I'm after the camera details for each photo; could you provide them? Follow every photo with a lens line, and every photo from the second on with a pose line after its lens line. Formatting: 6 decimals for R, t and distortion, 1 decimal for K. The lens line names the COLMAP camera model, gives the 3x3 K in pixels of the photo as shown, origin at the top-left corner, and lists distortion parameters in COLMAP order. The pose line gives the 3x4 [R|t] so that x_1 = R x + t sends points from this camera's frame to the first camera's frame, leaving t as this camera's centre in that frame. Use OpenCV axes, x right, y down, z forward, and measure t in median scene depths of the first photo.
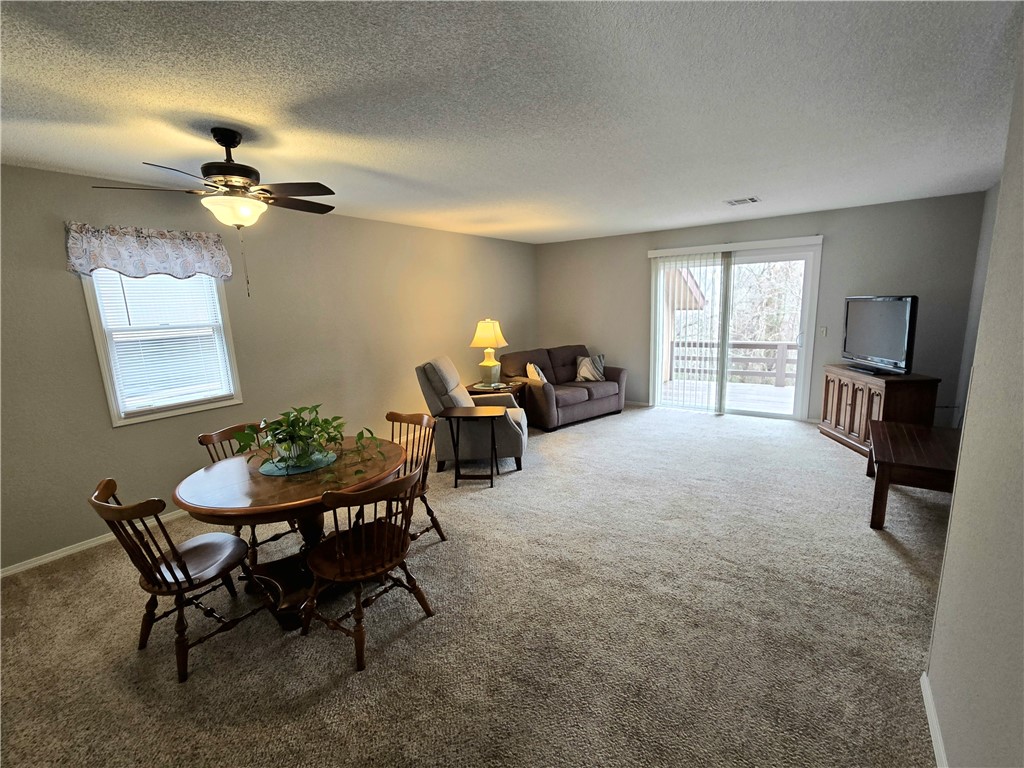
lens RADIAL K [[412.5, 0, 560.0], [0, 412.5, 377.0], [0, 0, 1]] dist [-0.001112, -0.000082]
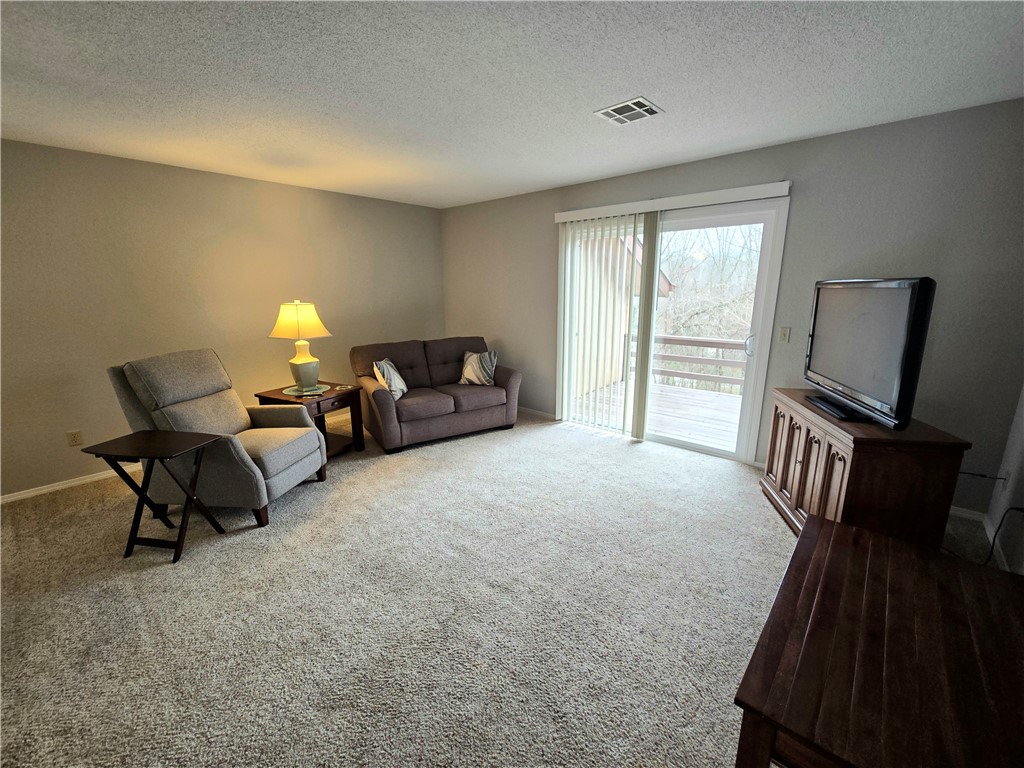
lens RADIAL K [[412.5, 0, 511.6], [0, 412.5, 380.5], [0, 0, 1]] dist [-0.001112, -0.000082]
pose [[0.992176, 0.051481, -0.113740, 0.285471], [-0.045864, 0.997621, 0.051462, -0.051167], [0.116119, -0.045843, 0.992177, 0.296531]]
